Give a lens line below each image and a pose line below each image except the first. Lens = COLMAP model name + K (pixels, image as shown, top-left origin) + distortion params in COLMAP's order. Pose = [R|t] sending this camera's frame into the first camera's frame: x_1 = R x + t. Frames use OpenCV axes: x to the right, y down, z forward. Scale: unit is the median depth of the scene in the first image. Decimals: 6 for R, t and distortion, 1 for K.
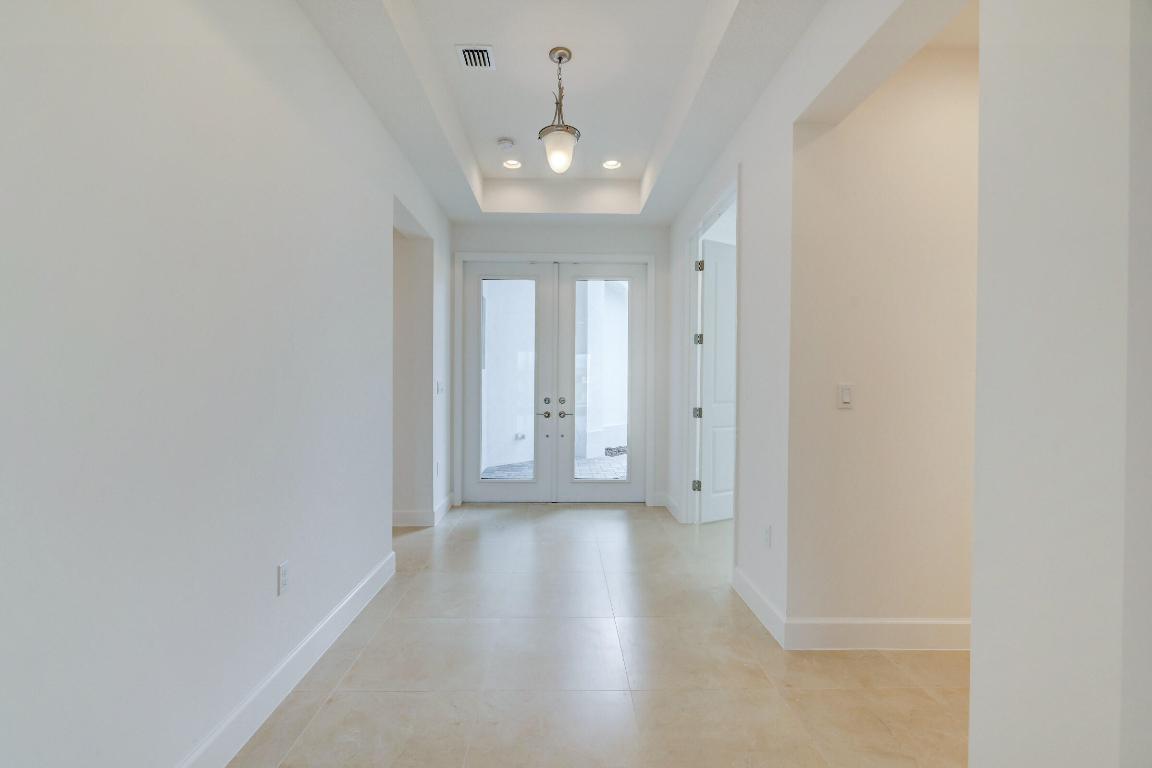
lens RADIAL K [[481.3, 0, 570.3], [0, 481.3, 383.9], [0, 0, 1]] dist [0.000742, -0.000105]
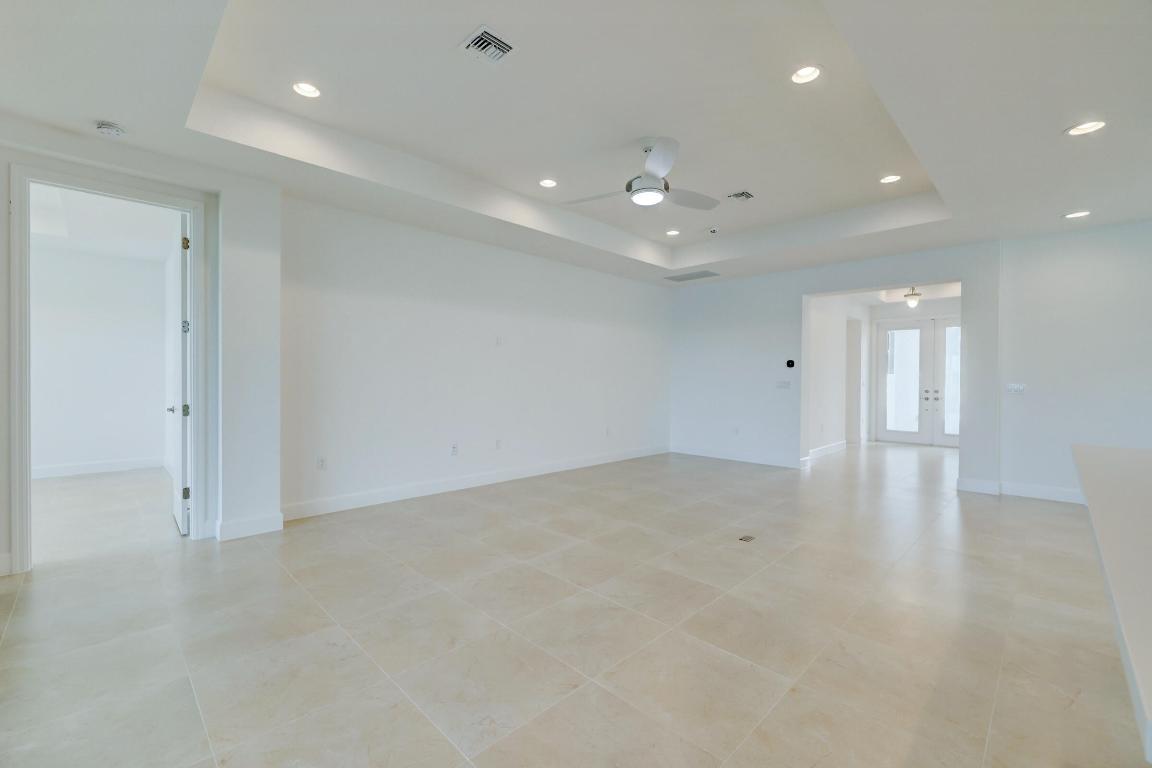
lens RADIAL K [[481.3, 0, 570.3], [0, 481.3, 383.9], [0, 0, 1]] dist [0.000742, -0.000105]
pose [[0.702197, 0.001843, -0.711980, 0.324738], [-0.017558, 0.999737, -0.014729, 0.058359], [0.711766, 0.022843, 0.702045, -1.380585]]
